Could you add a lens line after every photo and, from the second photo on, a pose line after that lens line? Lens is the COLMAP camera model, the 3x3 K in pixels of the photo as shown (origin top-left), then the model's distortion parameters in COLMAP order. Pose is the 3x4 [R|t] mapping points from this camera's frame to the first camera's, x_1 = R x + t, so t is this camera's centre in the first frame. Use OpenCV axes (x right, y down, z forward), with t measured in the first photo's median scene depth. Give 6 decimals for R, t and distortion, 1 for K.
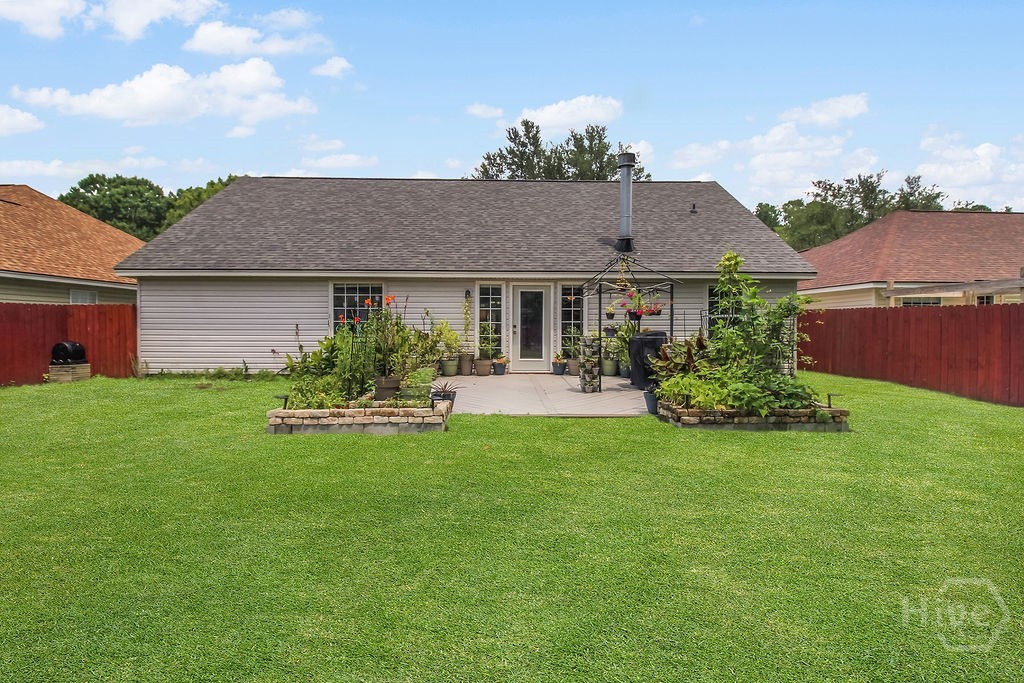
lens RADIAL K [[477.7, 0, 512.0], [0, 477.7, 341.5], [0, 0, 1]] dist [0.001895, 0.000035]
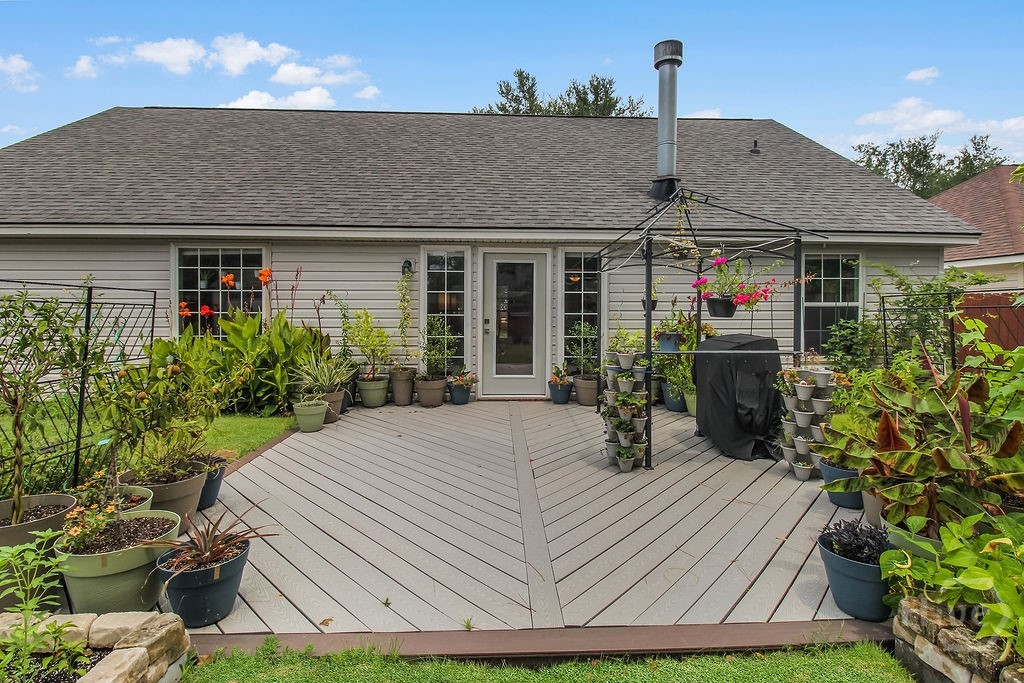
lens RADIAL K [[487.3, 0, 514.1], [0, 487.3, 323.9], [0, 0, 1]] dist [-0.004921, -0.001641]
pose [[0.999960, 0.001600, 0.008780, 0.035220], [-0.001570, 0.999993, -0.003386, -0.026317], [-0.008785, 0.003372, 0.999956, 0.391300]]
